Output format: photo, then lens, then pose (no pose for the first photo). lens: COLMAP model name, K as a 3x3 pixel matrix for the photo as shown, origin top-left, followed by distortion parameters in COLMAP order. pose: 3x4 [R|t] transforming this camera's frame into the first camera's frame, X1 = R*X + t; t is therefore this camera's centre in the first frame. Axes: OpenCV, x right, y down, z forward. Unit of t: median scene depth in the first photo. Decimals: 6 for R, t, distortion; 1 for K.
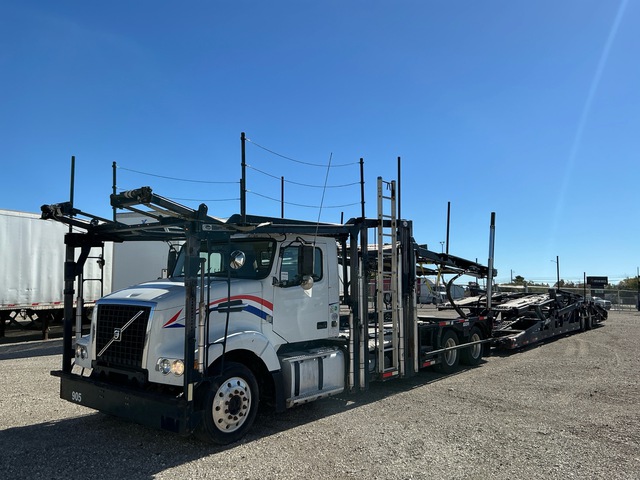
lens RADIAL K [[555.0, 0, 315.7], [0, 555.0, 234.1], [0, 0, 1]] dist [0.007575, -0.024845]
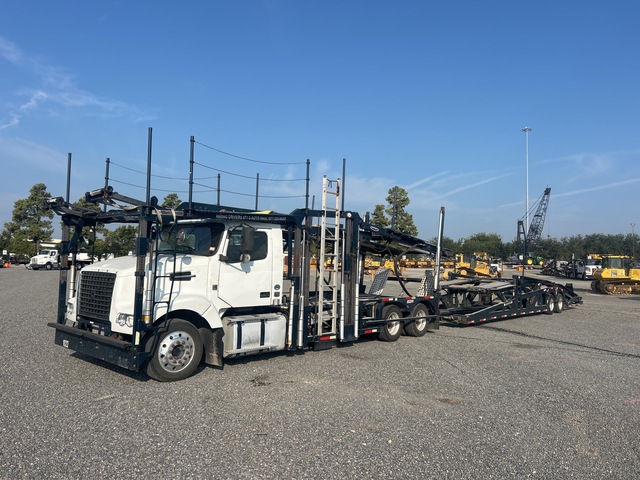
lens RADIAL K [[503.1, 0, 319.8], [0, 503.1, 245.9], [0, 0, 1]] dist [0.030134, -0.049658]
pose [[0.998344, 0.026338, -0.051146, 0.201038], [-0.024102, 0.998747, 0.043856, 0.003629], [0.052237, -0.042551, 0.997728, -0.118742]]
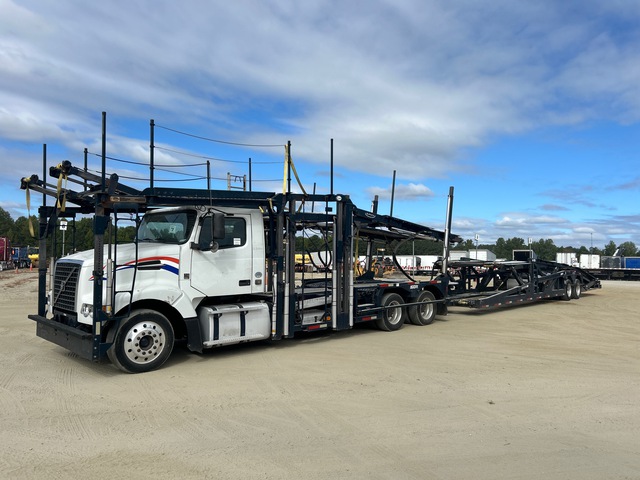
lens RADIAL K [[503.1, 0, 320.0], [0, 503.1, 245.0], [0, 0, 1]] dist [0.030134, -0.049658]
pose [[0.990542, 0.000935, -0.137207, 0.343138], [0.007843, 0.997956, 0.063422, 0.016782], [0.136986, -0.063898, 0.988510, -0.048311]]
